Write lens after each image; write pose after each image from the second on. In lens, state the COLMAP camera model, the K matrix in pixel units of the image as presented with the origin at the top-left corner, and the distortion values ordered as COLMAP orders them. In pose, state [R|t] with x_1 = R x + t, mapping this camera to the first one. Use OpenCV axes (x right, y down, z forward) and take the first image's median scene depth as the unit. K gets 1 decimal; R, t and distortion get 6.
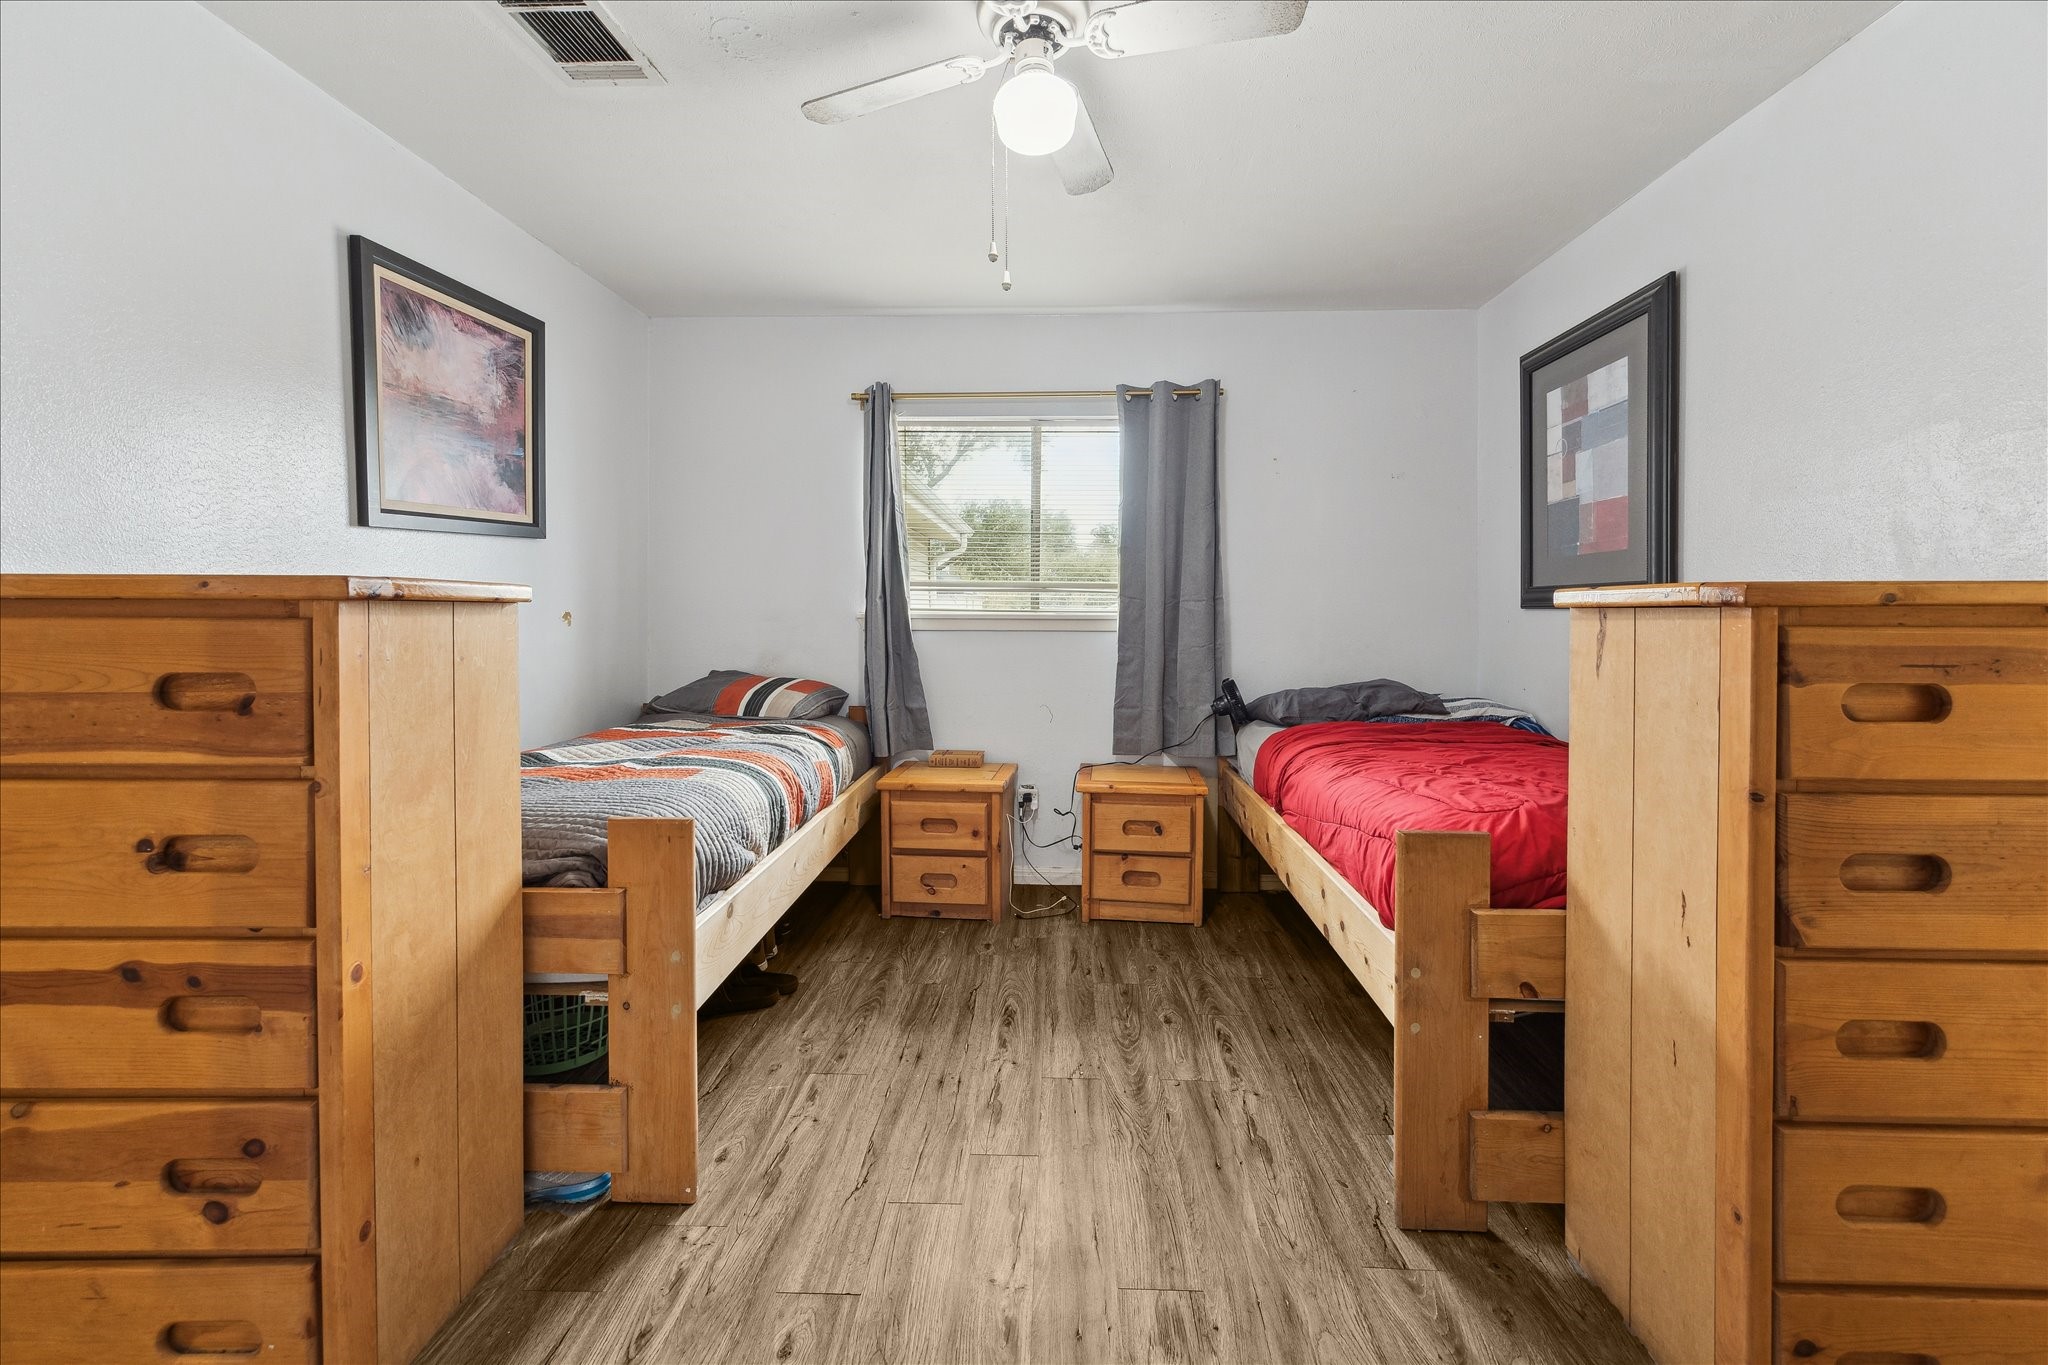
lens RADIAL K [[817.0, 0, 1029.7], [0, 817.0, 620.8], [0, 0, 1]] dist [0.001842, 0.000349]
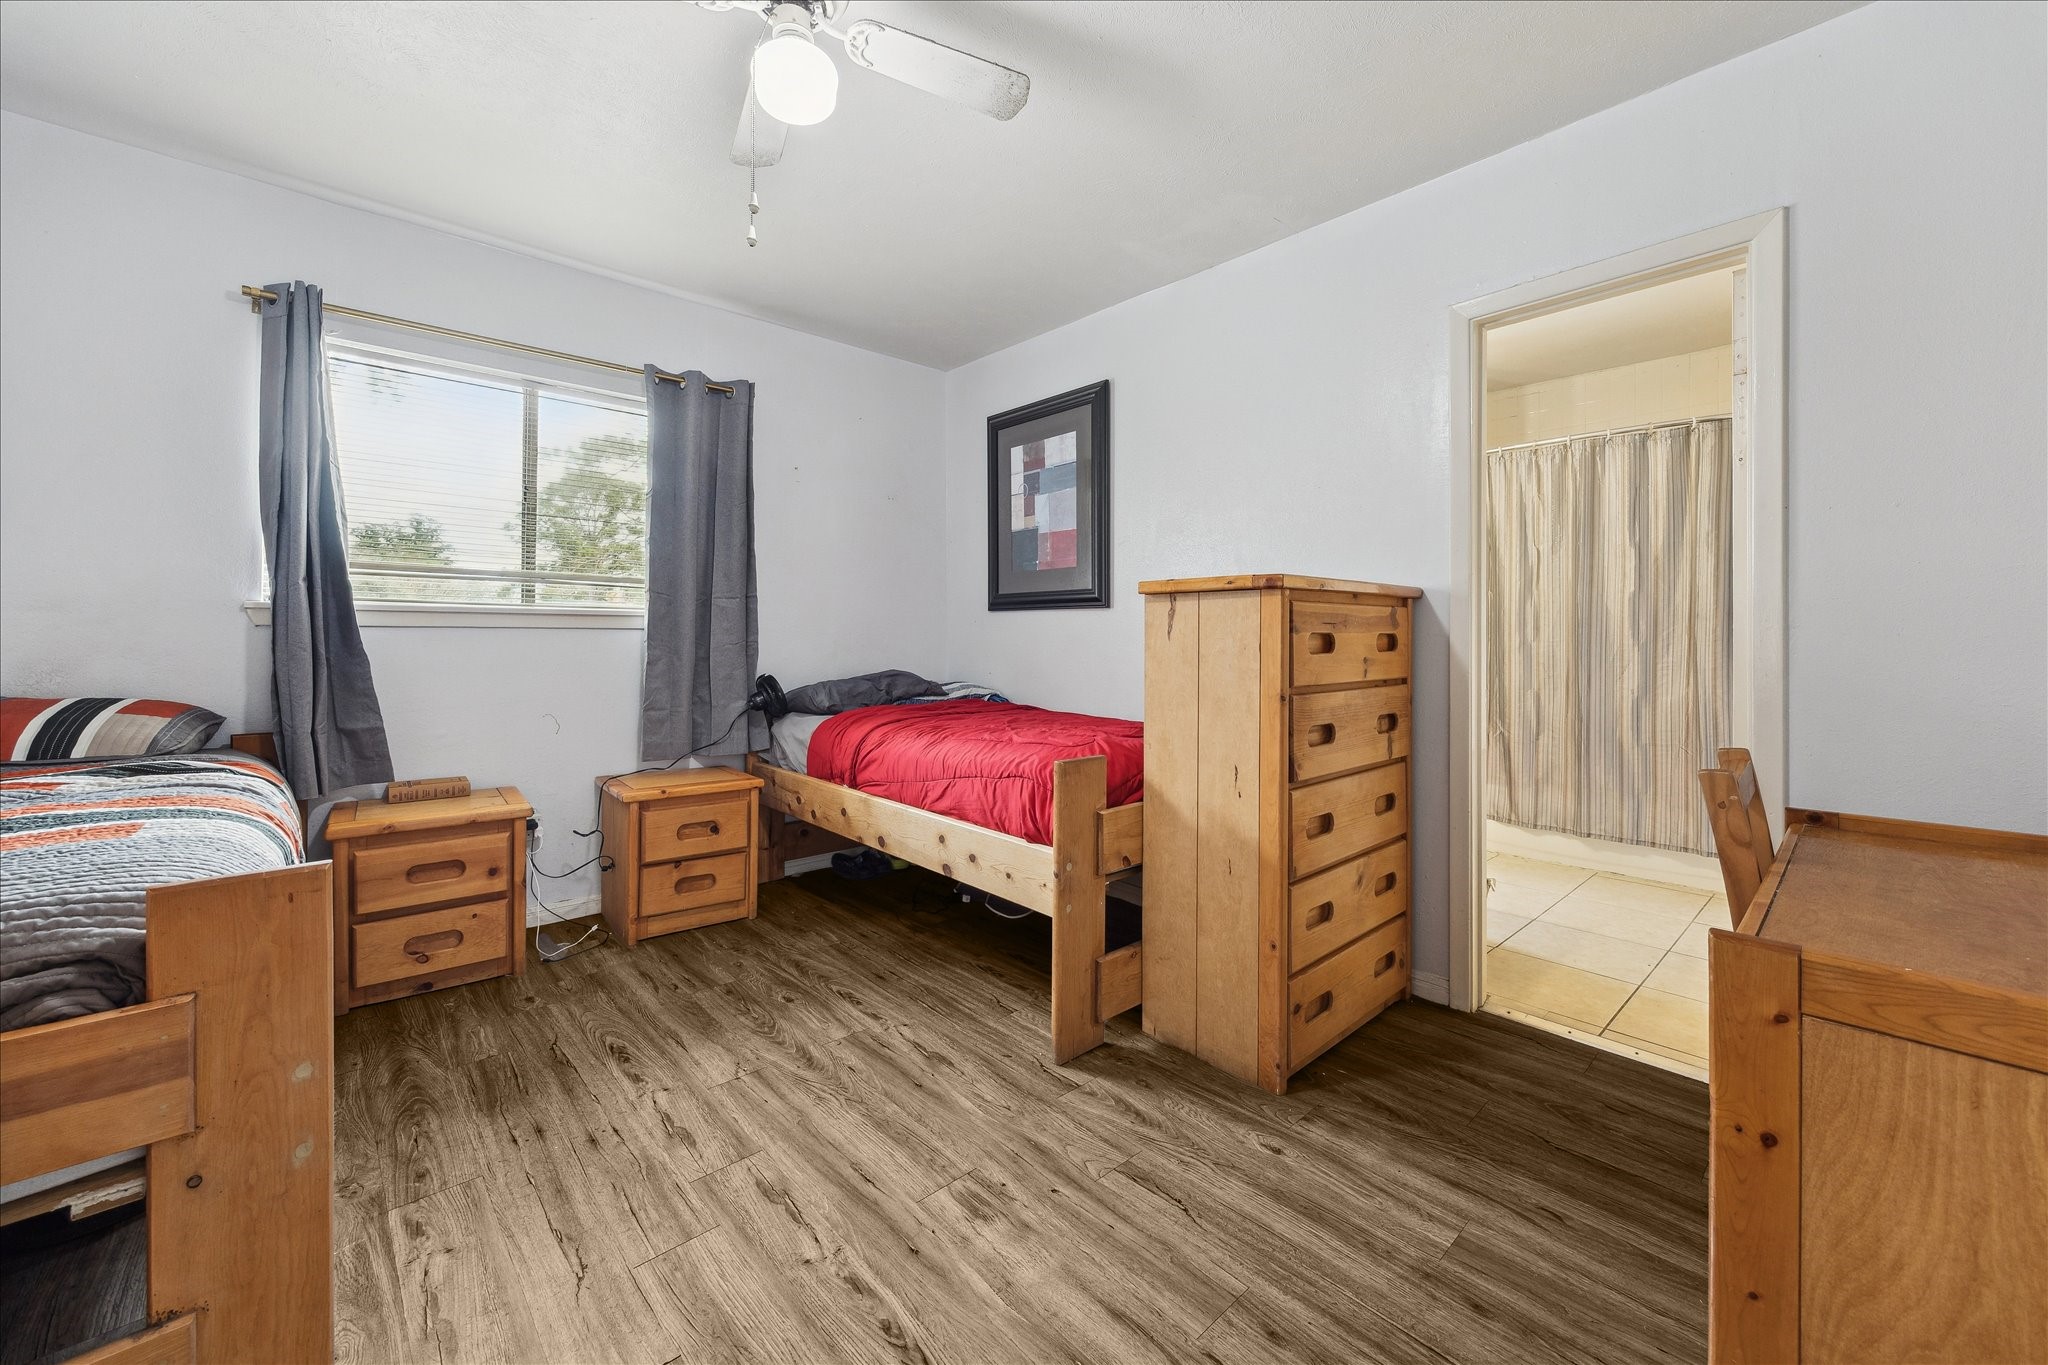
lens RADIAL K [[798.7, 0, 1013.1], [0, 798.7, 632.9], [0, 0, 1]] dist [-0.001694, 0.000005]
pose [[0.717313, 0.003604, 0.696741, -0.293747], [0.004382, 0.999944, -0.009684, 0.037699], [-0.696737, 0.010000, 0.717257, 0.076982]]
